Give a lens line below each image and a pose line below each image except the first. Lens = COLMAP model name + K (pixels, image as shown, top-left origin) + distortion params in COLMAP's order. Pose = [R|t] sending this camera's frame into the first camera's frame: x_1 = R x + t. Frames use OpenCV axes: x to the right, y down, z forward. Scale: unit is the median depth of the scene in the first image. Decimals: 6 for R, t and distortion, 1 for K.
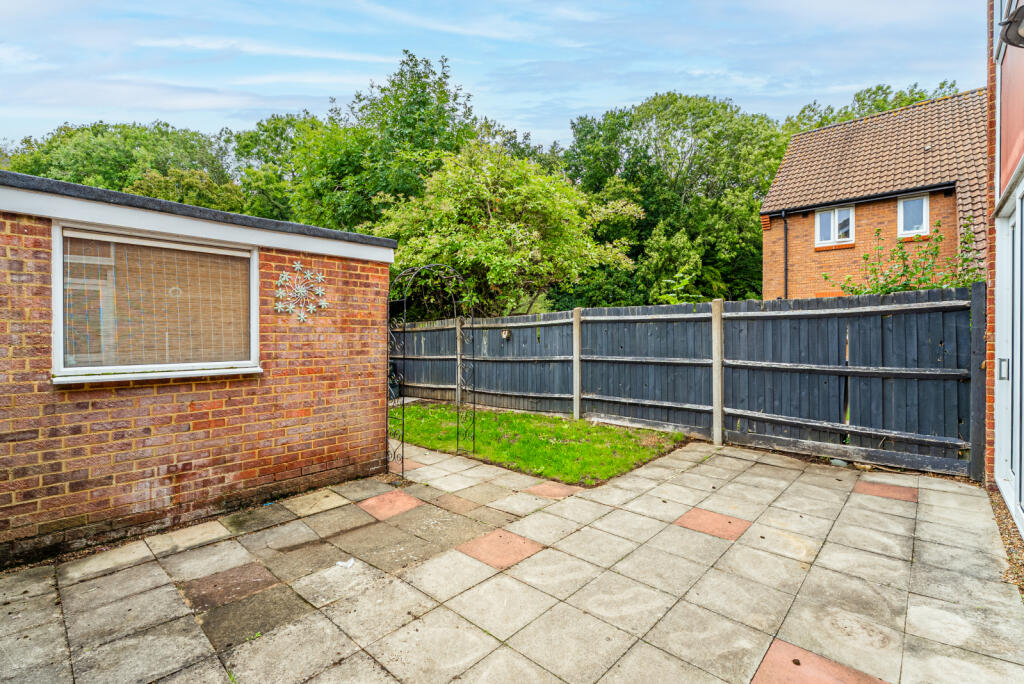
lens RADIAL K [[458.9, 0, 515.6], [0, 458.9, 342.5], [0, 0, 1]] dist [-0.001147, -0.000071]
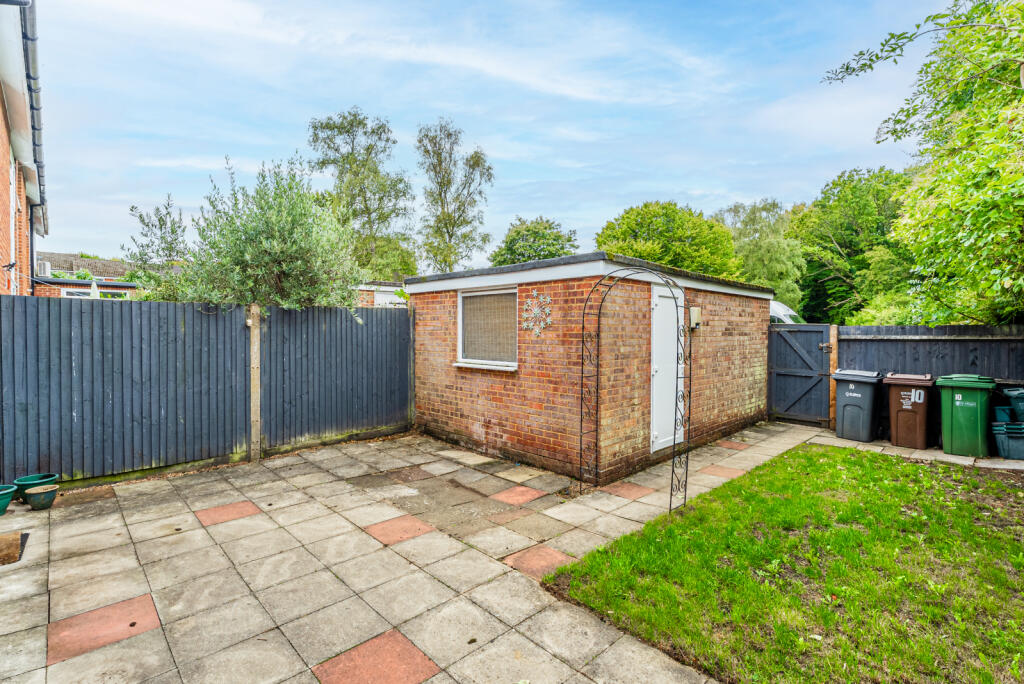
lens RADIAL K [[478.5, 0, 512.0], [0, 478.5, 342.0], [0, 0, 1]] dist [-0.000030, 0.000406]
pose [[-0.071571, 0.025408, -0.997112, 0.821719], [-0.017133, 0.999497, 0.026699, -0.058329], [0.997288, 0.018995, -0.071100, 0.951161]]
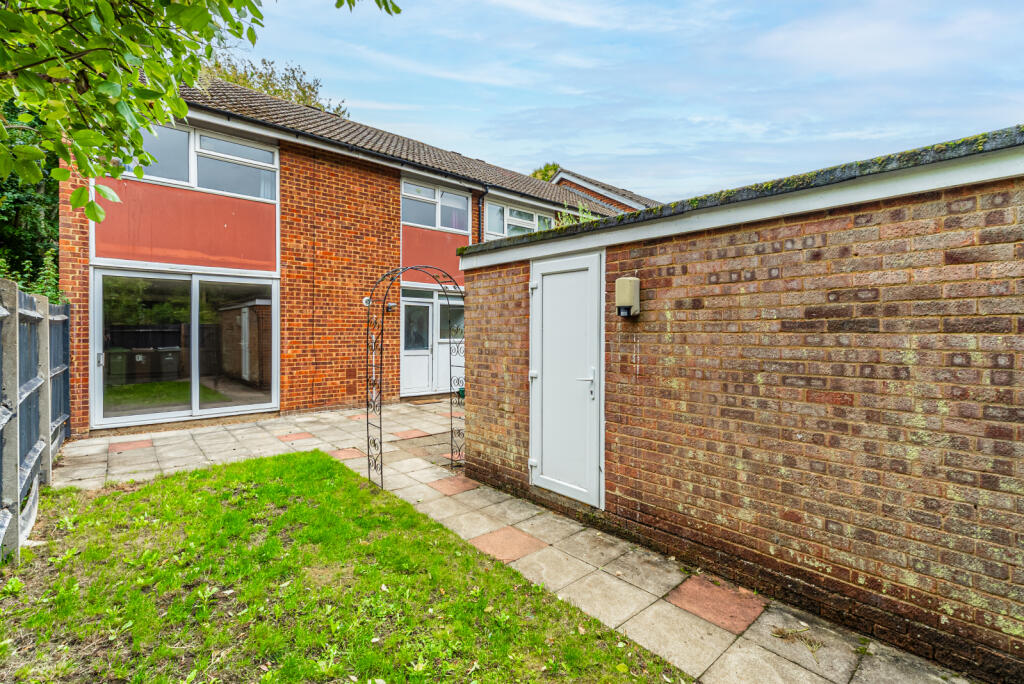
lens RADIAL K [[458.9, 0, 515.6], [0, 458.9, 342.5], [0, 0, 1]] dist [-0.001147, -0.000071]
pose [[-0.993286, -0.002401, 0.115661, -0.548097], [0.002580, 0.999076, 0.042896, -0.061042], [-0.115657, 0.042907, -0.992362, 2.153843]]
